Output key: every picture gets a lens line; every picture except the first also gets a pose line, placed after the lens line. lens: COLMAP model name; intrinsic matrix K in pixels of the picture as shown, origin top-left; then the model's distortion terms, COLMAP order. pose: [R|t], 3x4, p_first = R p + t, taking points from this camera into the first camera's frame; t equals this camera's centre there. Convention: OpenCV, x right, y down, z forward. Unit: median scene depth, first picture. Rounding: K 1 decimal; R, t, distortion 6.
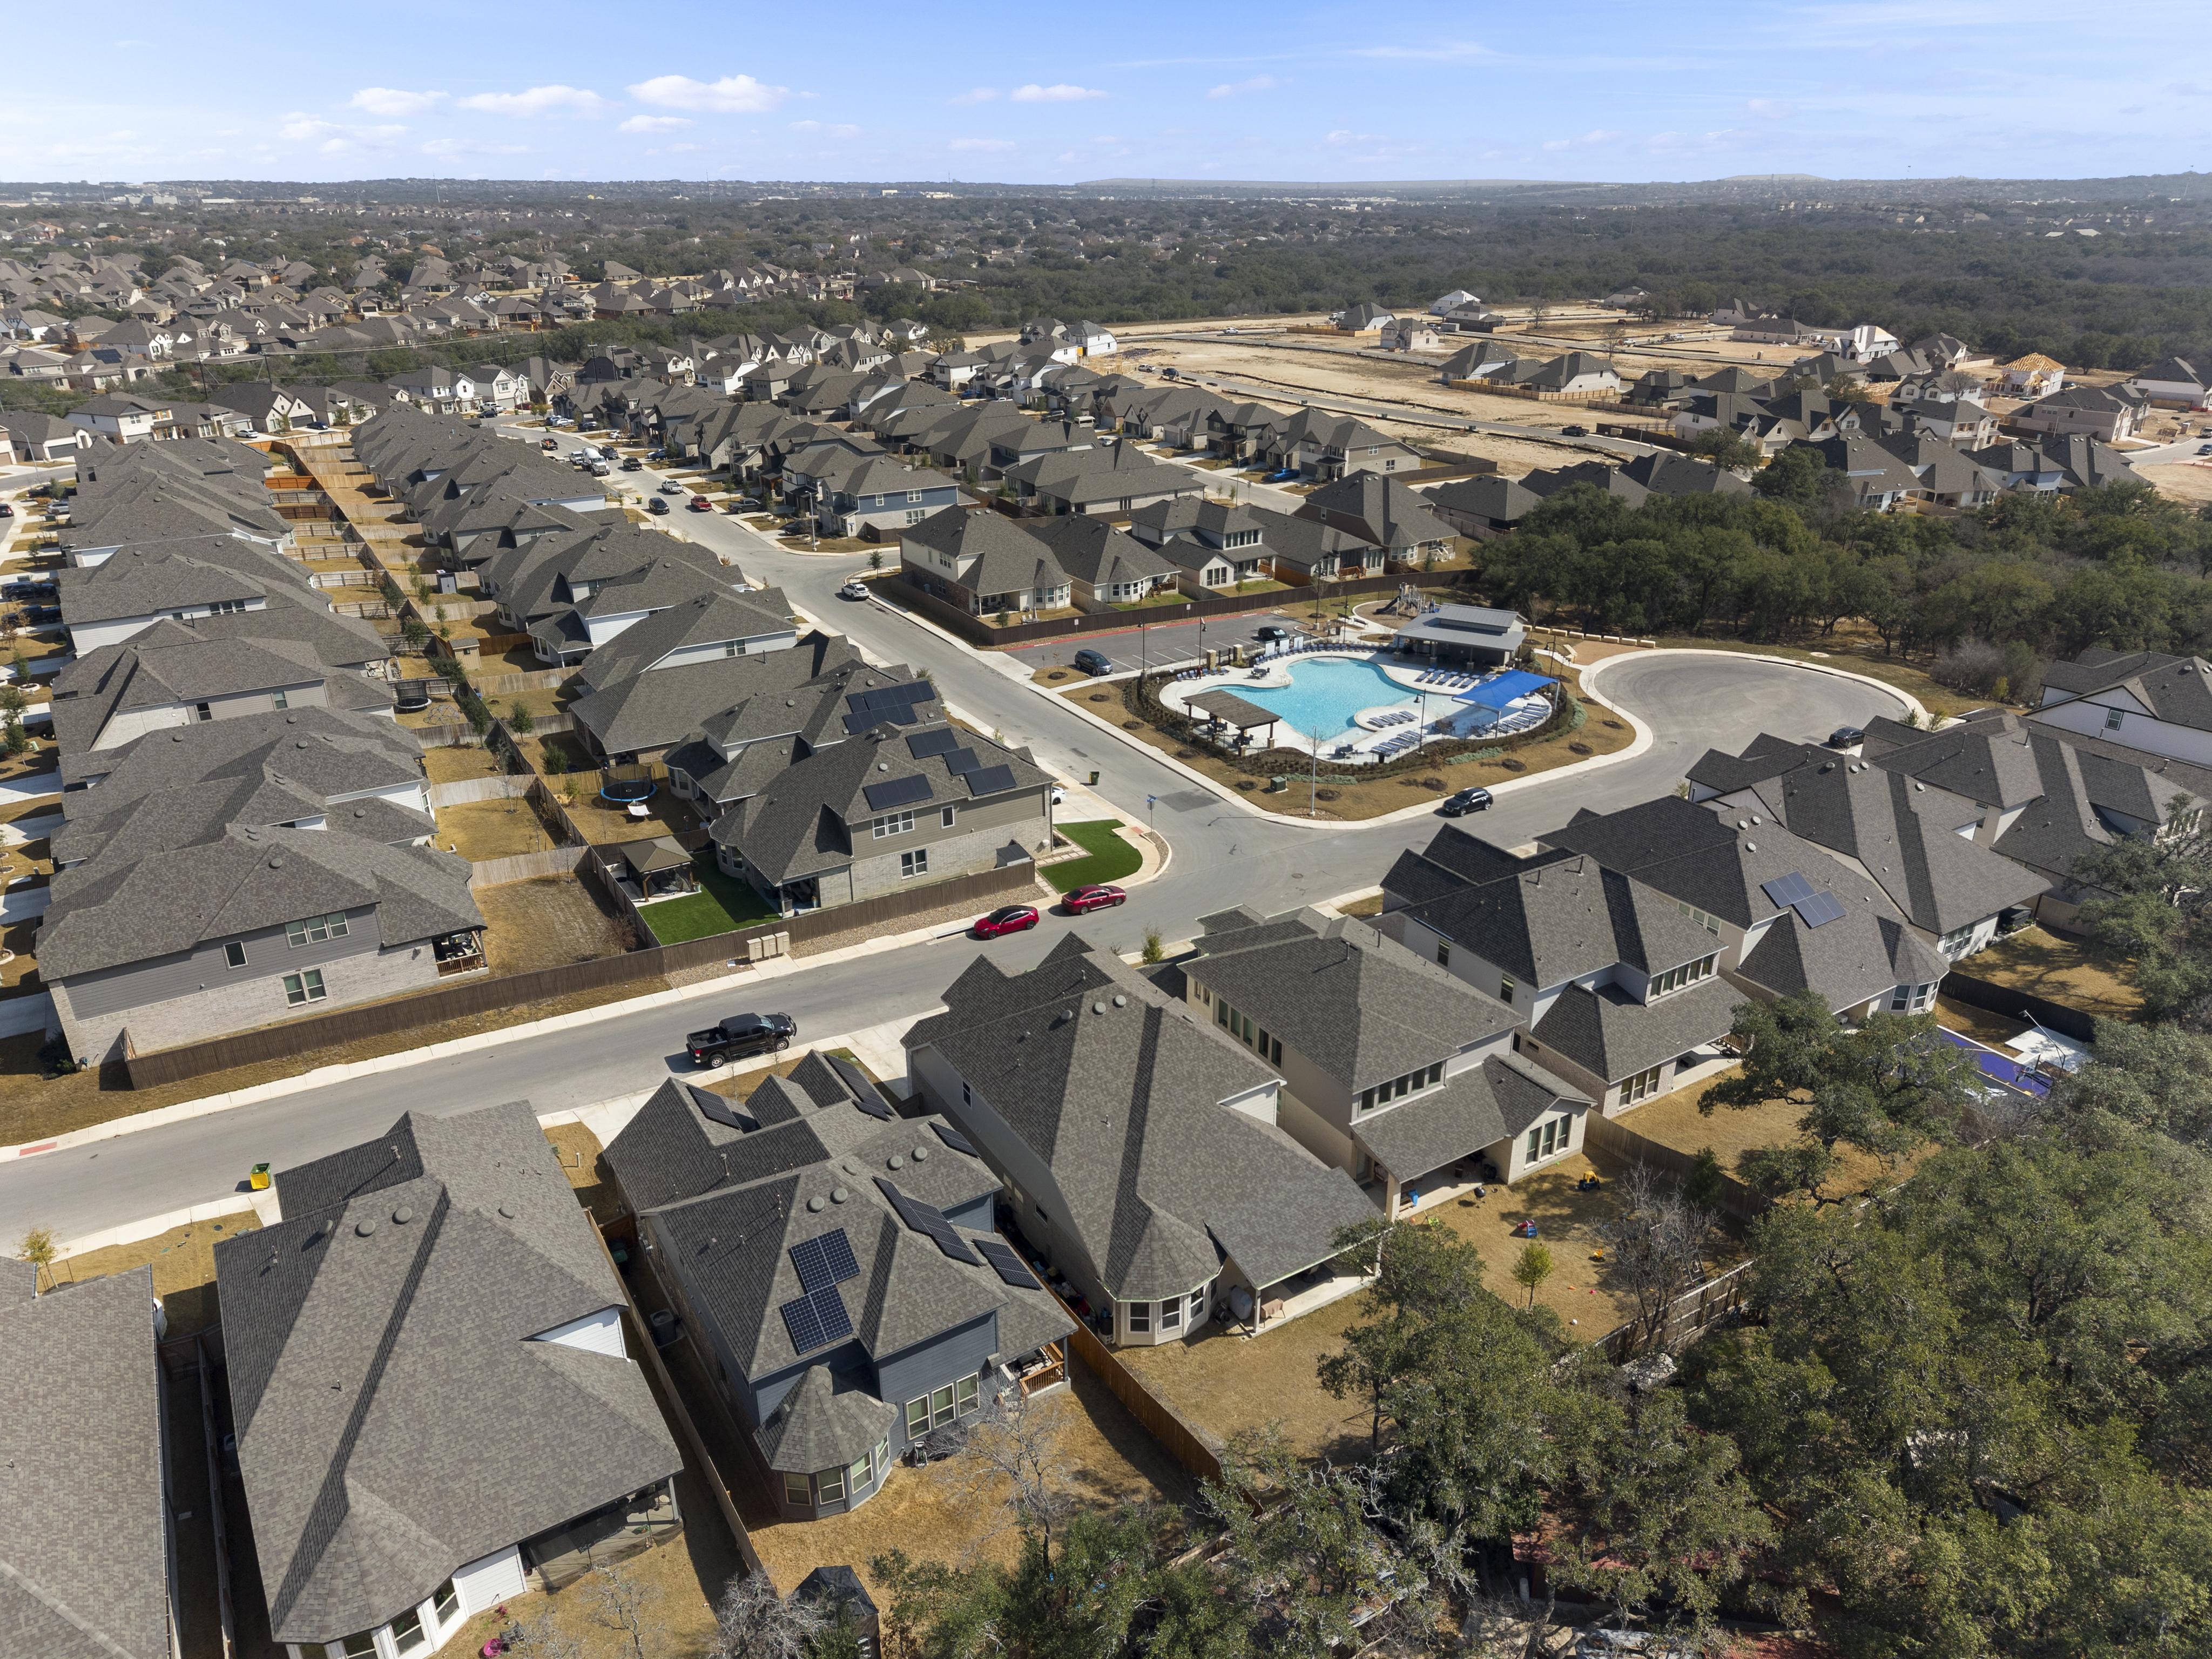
lens RADIAL K [[1459.2, 0, 1106.0], [0, 1459.2, 829.5], [0, 0, 1]] dist [0.053795, -0.076064]
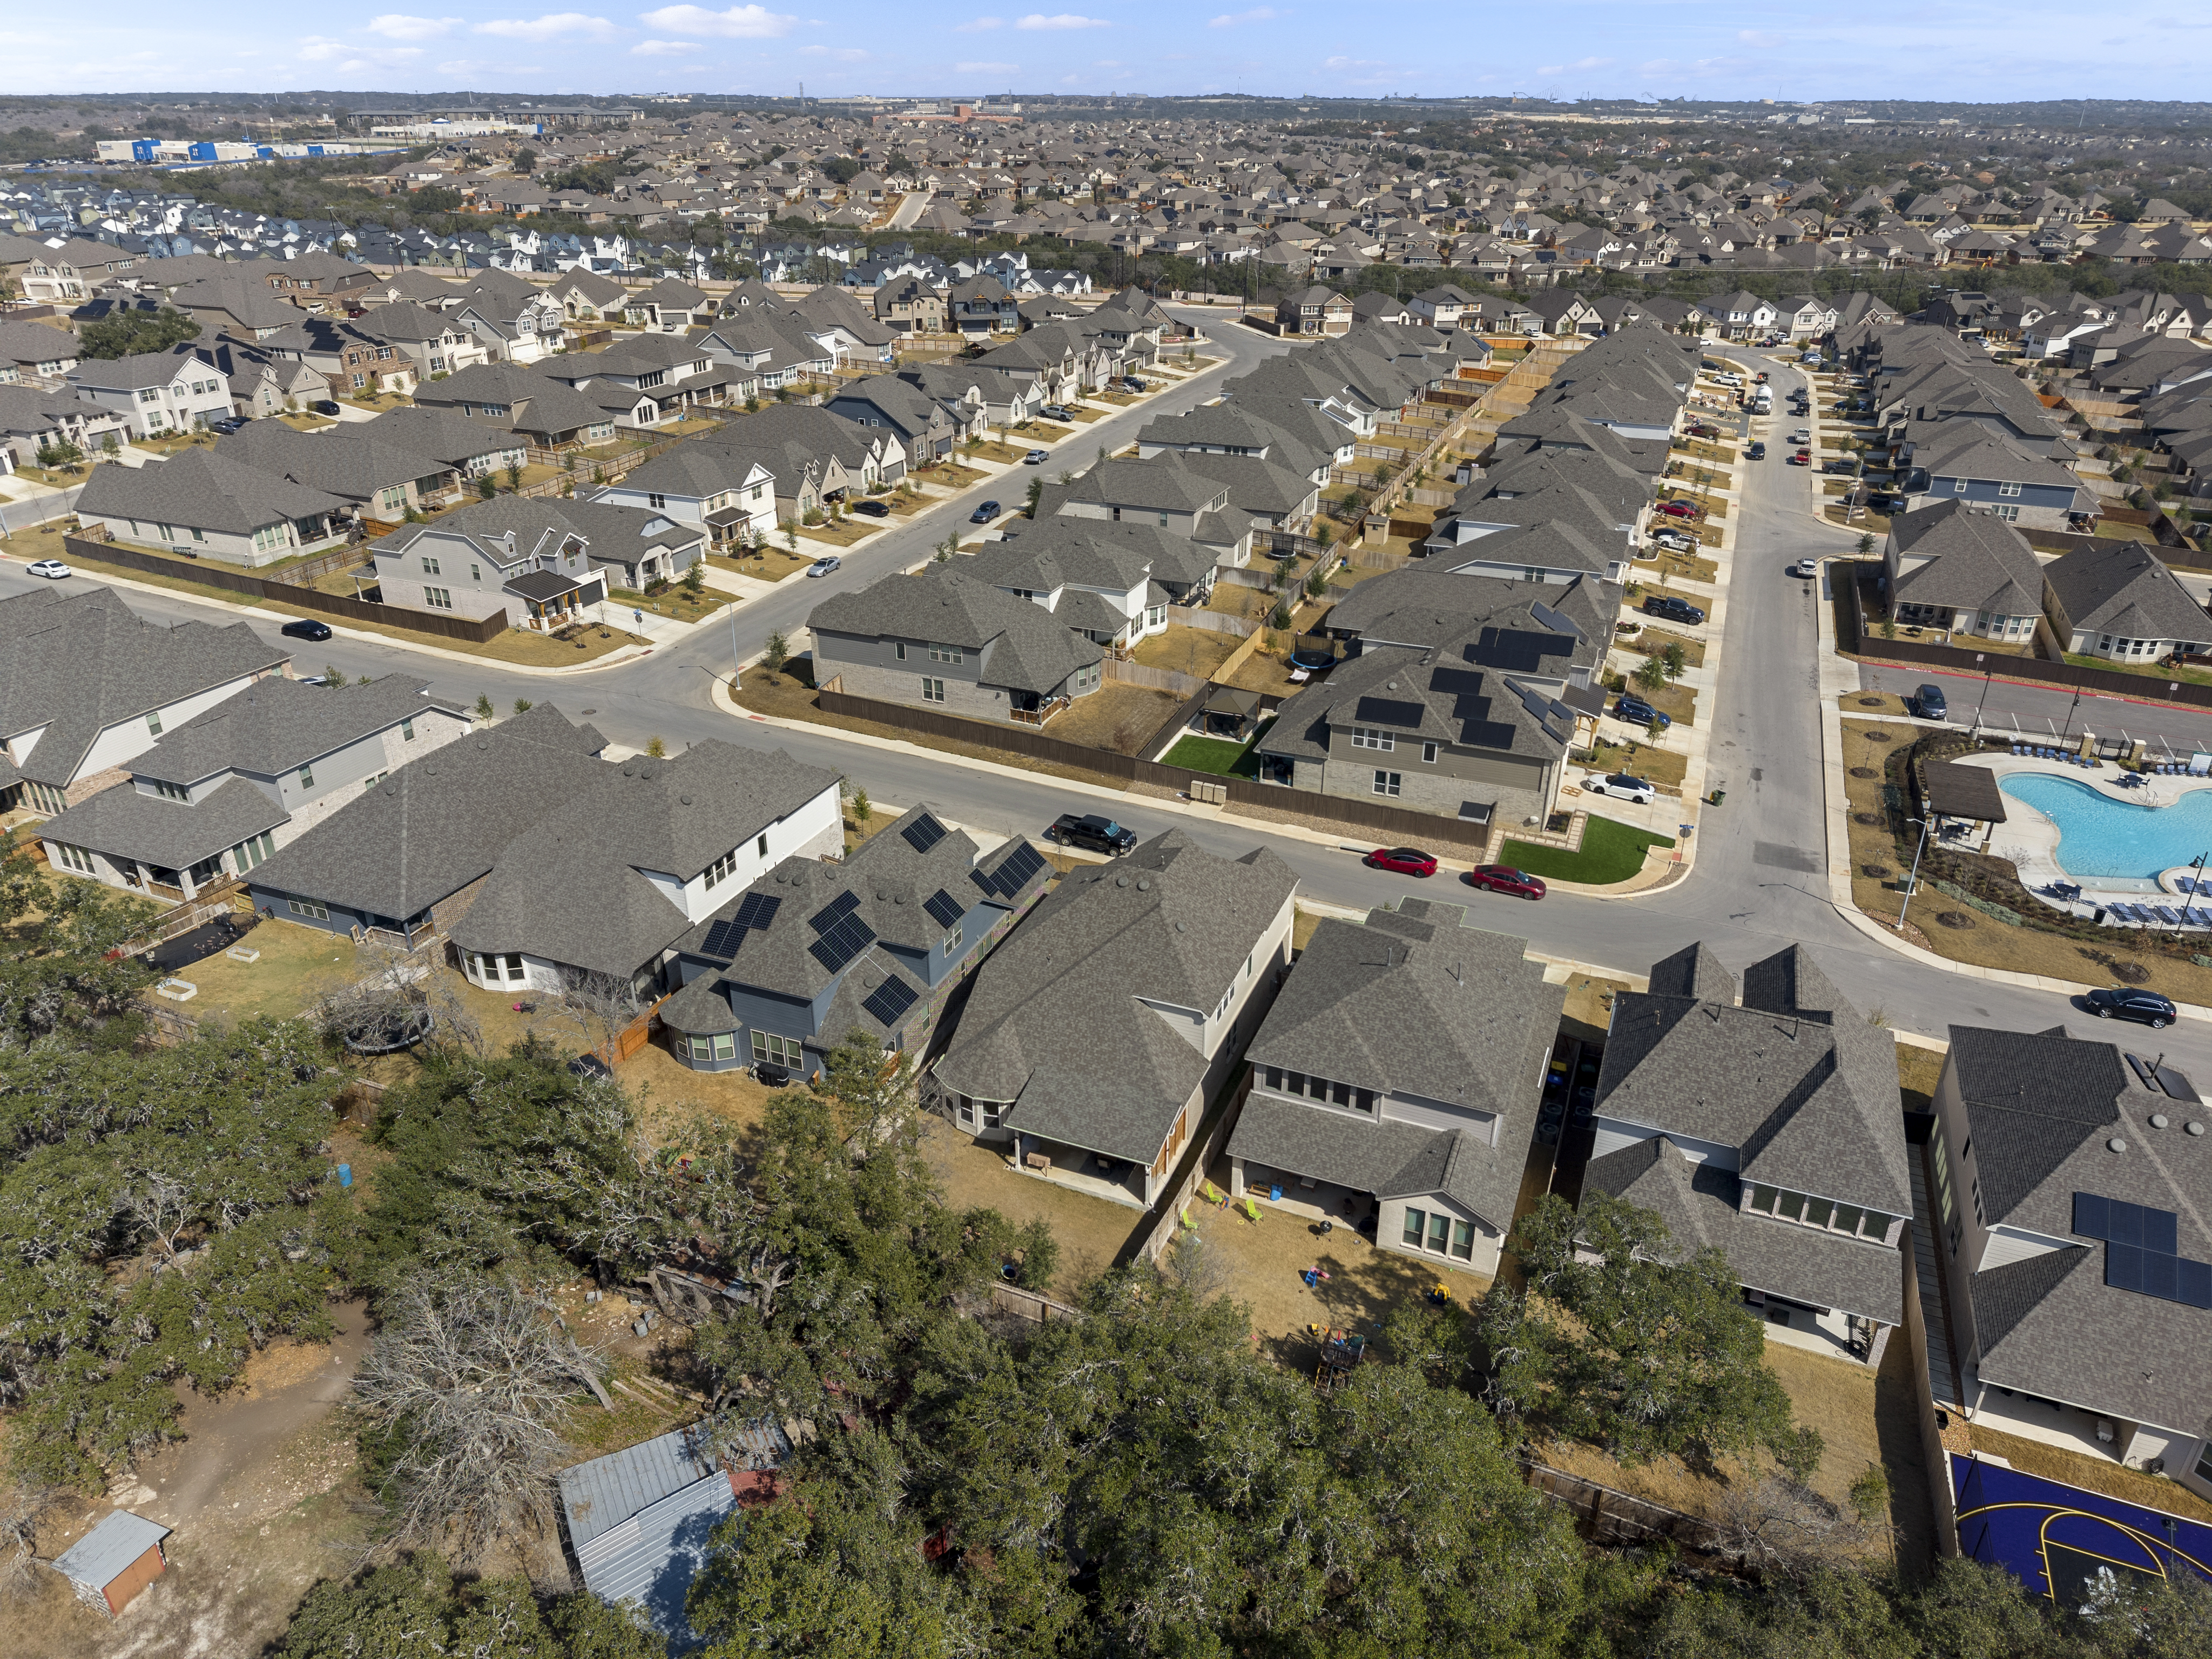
lens RADIAL K [[1459.2, 0, 1106.0], [0, 1459.2, 829.5], [0, 0, 1]] dist [0.053795, -0.076064]
pose [[0.575933, 0.364632, -0.731673, 0.419918], [-0.331131, 0.922359, 0.199013, -0.069585], [0.747431, 0.127662, 0.651958, 0.138038]]
